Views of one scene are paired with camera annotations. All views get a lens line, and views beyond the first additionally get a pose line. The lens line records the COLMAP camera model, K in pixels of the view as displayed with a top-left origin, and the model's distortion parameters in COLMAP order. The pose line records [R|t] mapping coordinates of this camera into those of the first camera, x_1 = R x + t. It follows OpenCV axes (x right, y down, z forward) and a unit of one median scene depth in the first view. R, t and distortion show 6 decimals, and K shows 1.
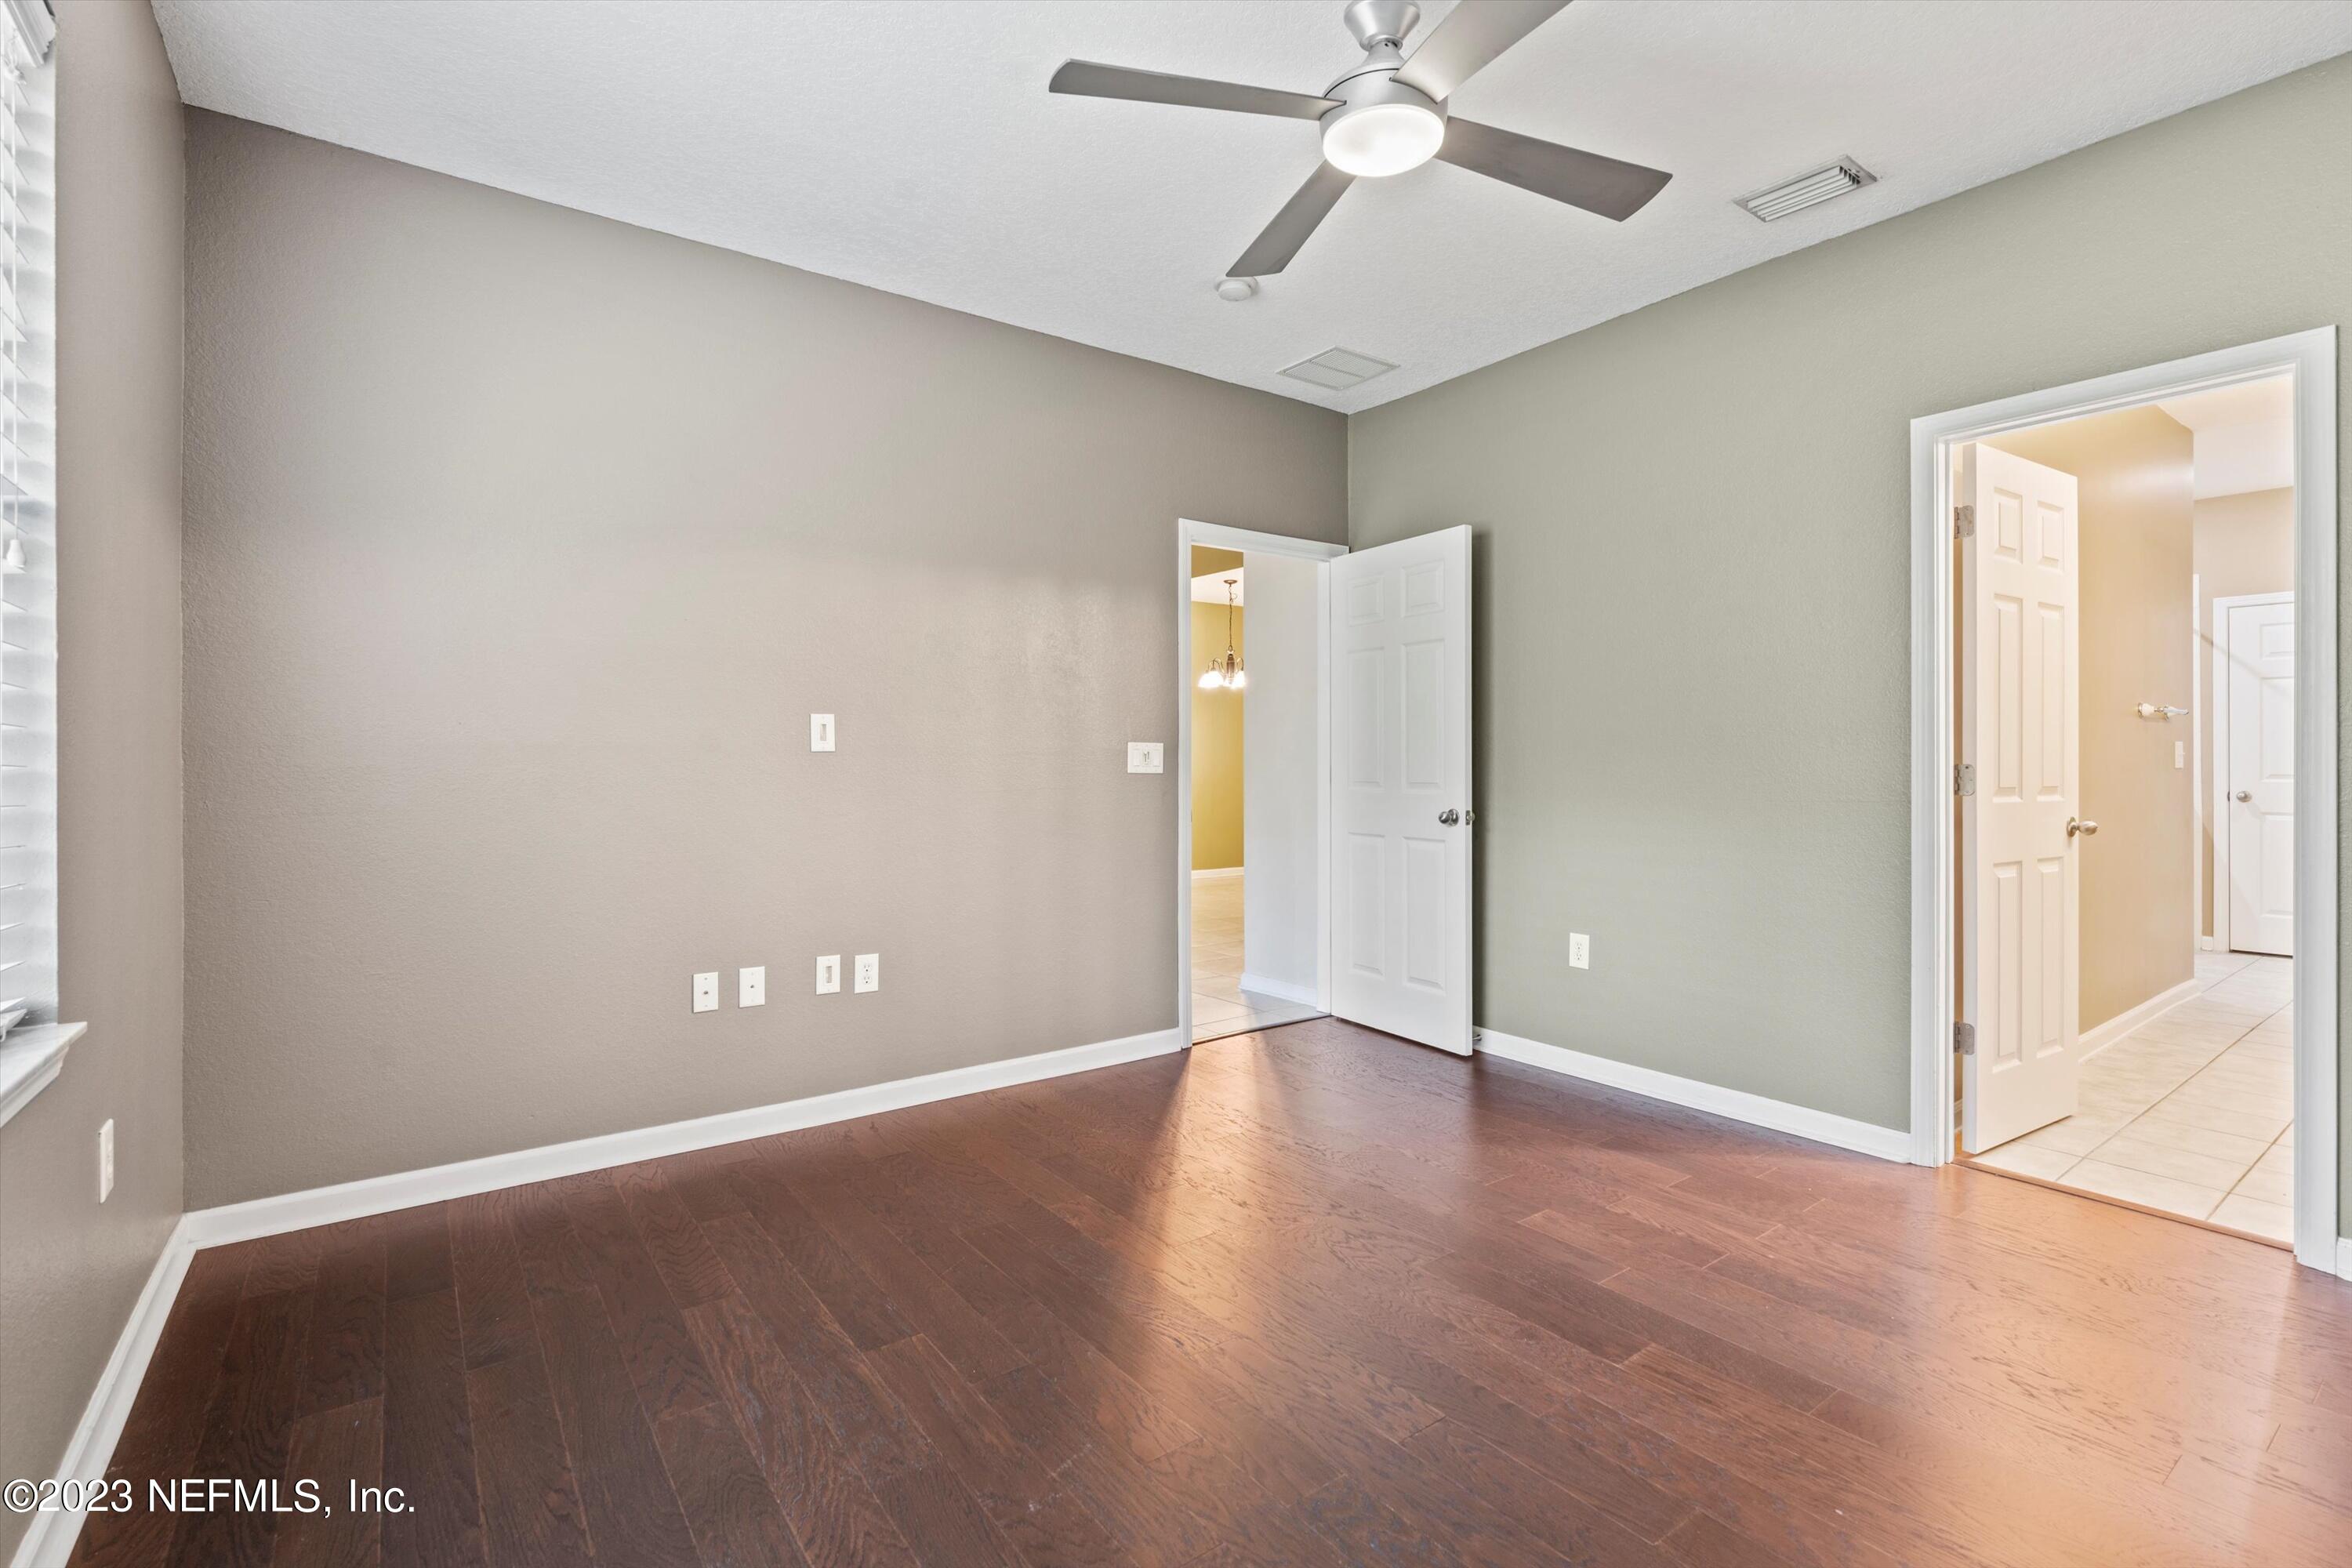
lens RADIAL K [[1036.1, 0, 1175.6], [0, 1036.1, 763.6], [0, 0, 1]] dist [-0.000499, -0.000037]
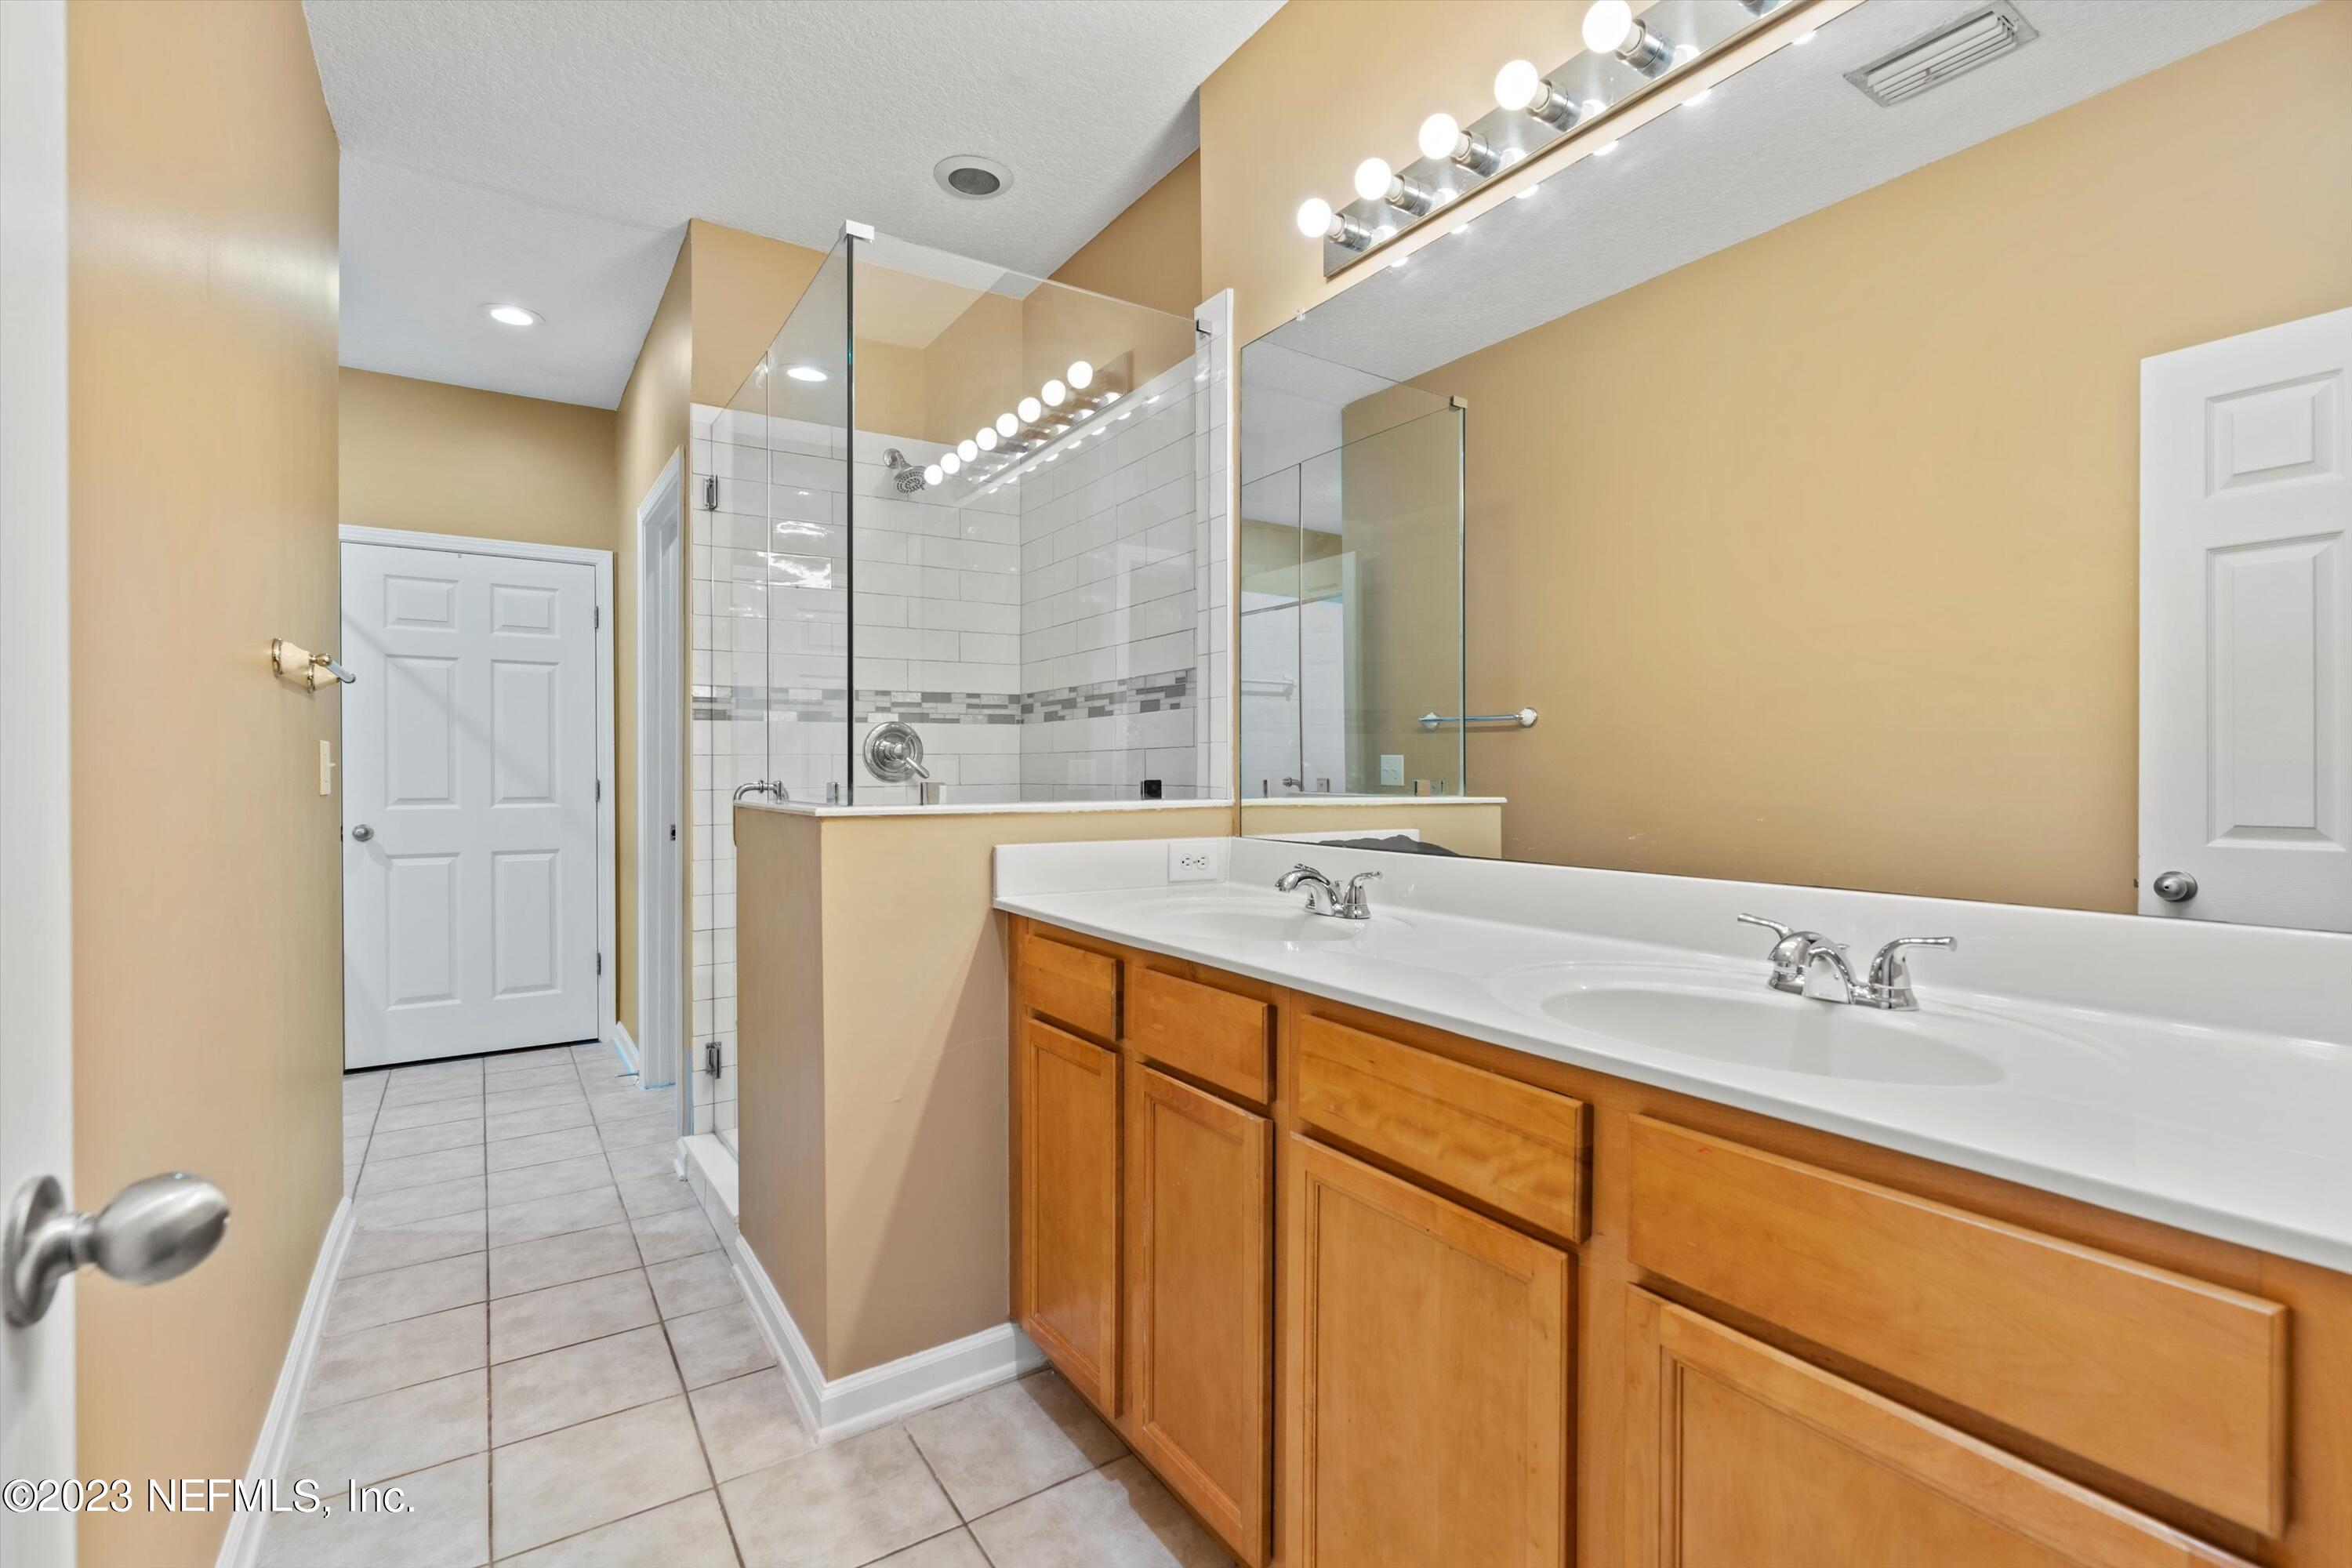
lens RADIAL K [[1066.4, 0, 1183.6], [0, 1066.4, 797.0], [0, 0, 1]] dist [0.000282, 0.000322]
pose [[0.058519, -0.018942, 0.998107, 0.997732], [0.002318, 0.999820, 0.018839, -0.007591], [-0.998284, 0.001211, 0.058552, 1.142277]]
